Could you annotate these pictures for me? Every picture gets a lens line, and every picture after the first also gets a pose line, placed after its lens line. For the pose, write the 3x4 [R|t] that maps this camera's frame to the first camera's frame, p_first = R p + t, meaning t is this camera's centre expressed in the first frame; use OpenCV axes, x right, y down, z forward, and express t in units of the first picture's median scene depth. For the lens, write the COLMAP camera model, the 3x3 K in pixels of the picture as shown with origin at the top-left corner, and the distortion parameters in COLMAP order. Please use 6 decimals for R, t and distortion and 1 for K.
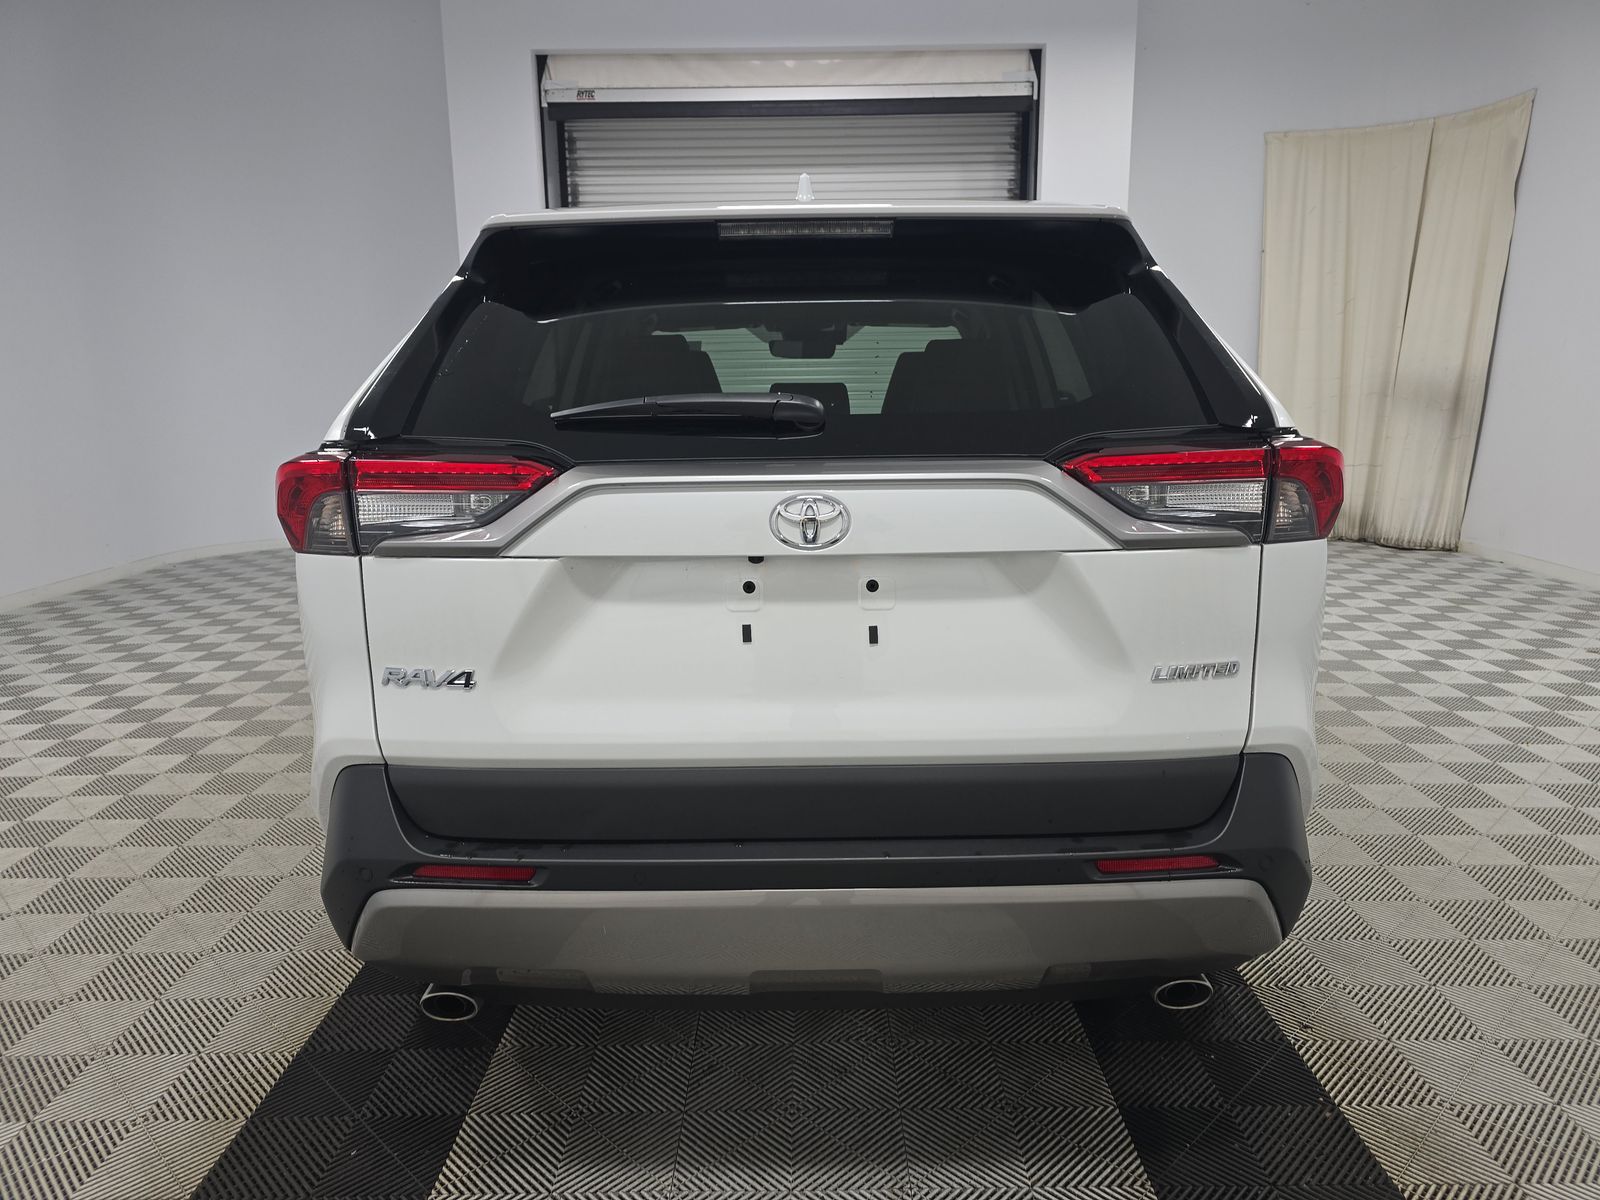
lens RADIAL K [[1082.9, 0, 800.0], [0, 1082.9, 600.0], [0, 0, 1]] dist [0.061464, -0.003651]
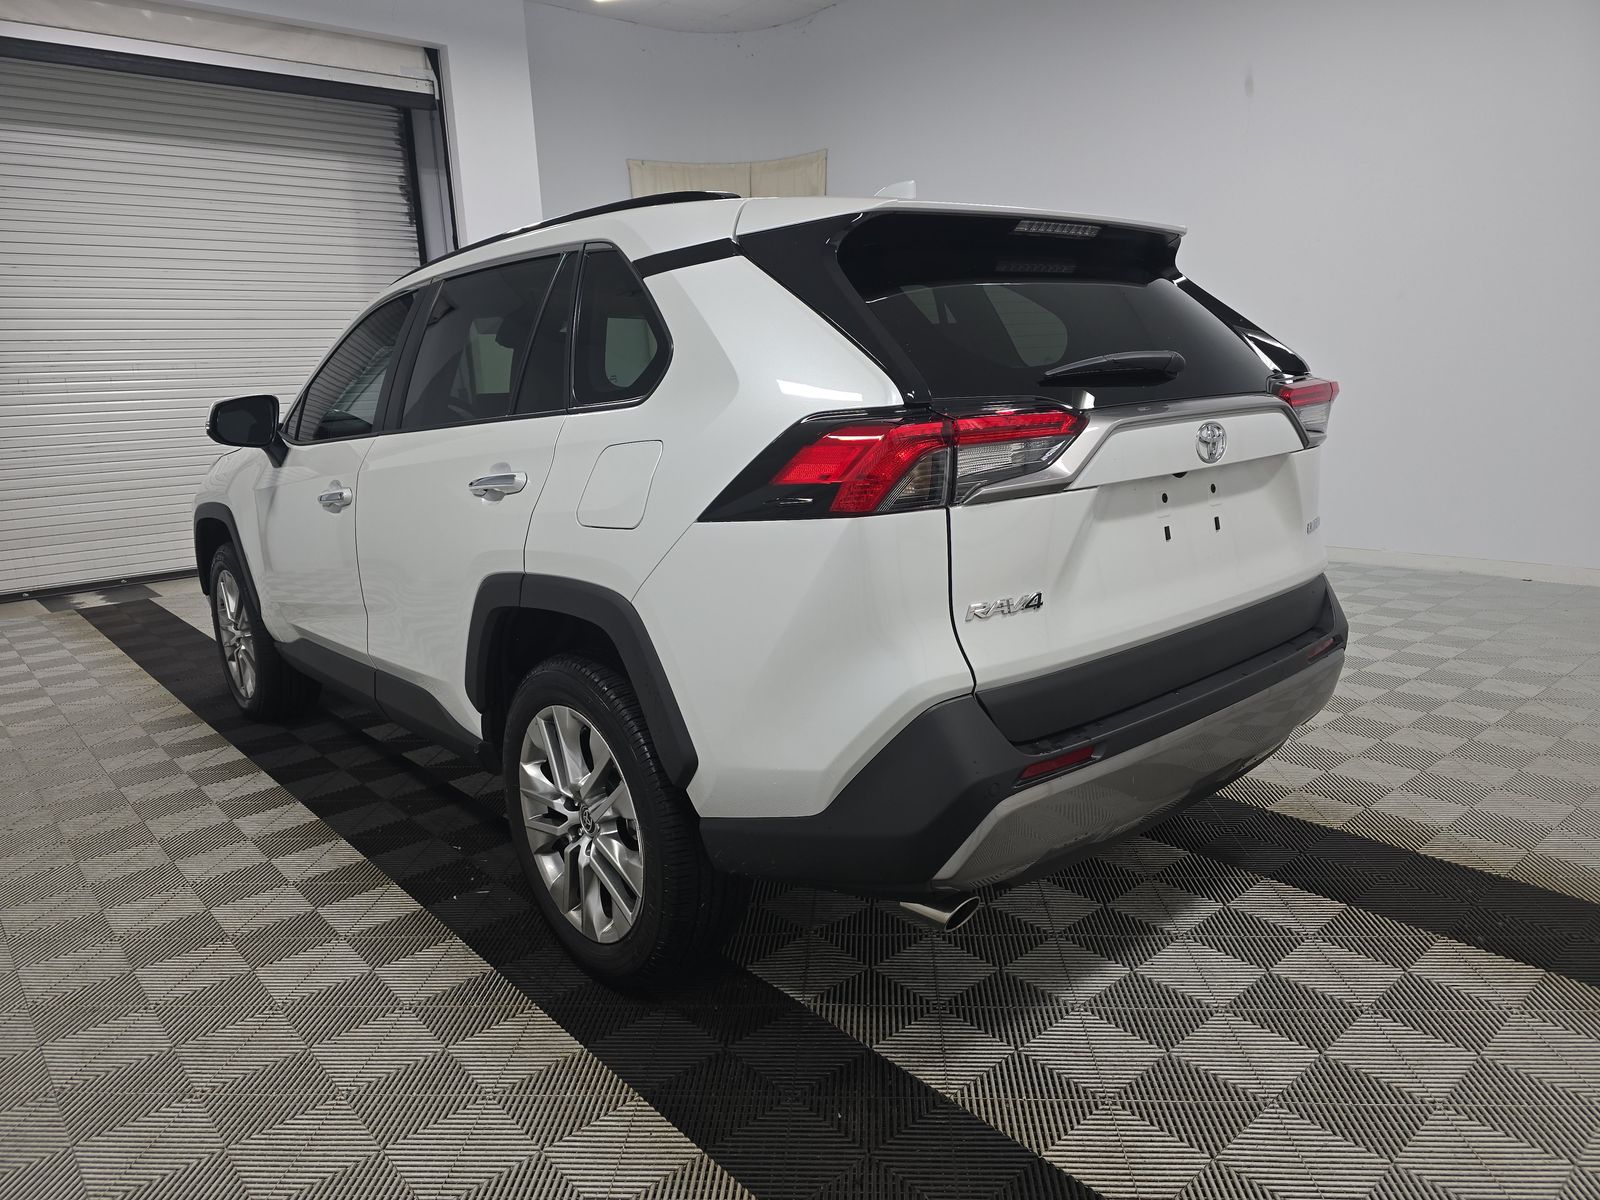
lens RADIAL K [[1105.6, 0, 800.0], [0, 1105.6, 600.0], [0, 0, 1]] dist [0.042591, -0.001626]
pose [[0.767741, -0.154239, 0.621919, -1.146825], [0.162134, 0.985773, 0.044327, -0.020464], [-0.619908, 0.066802, 0.781826, 0.213950]]
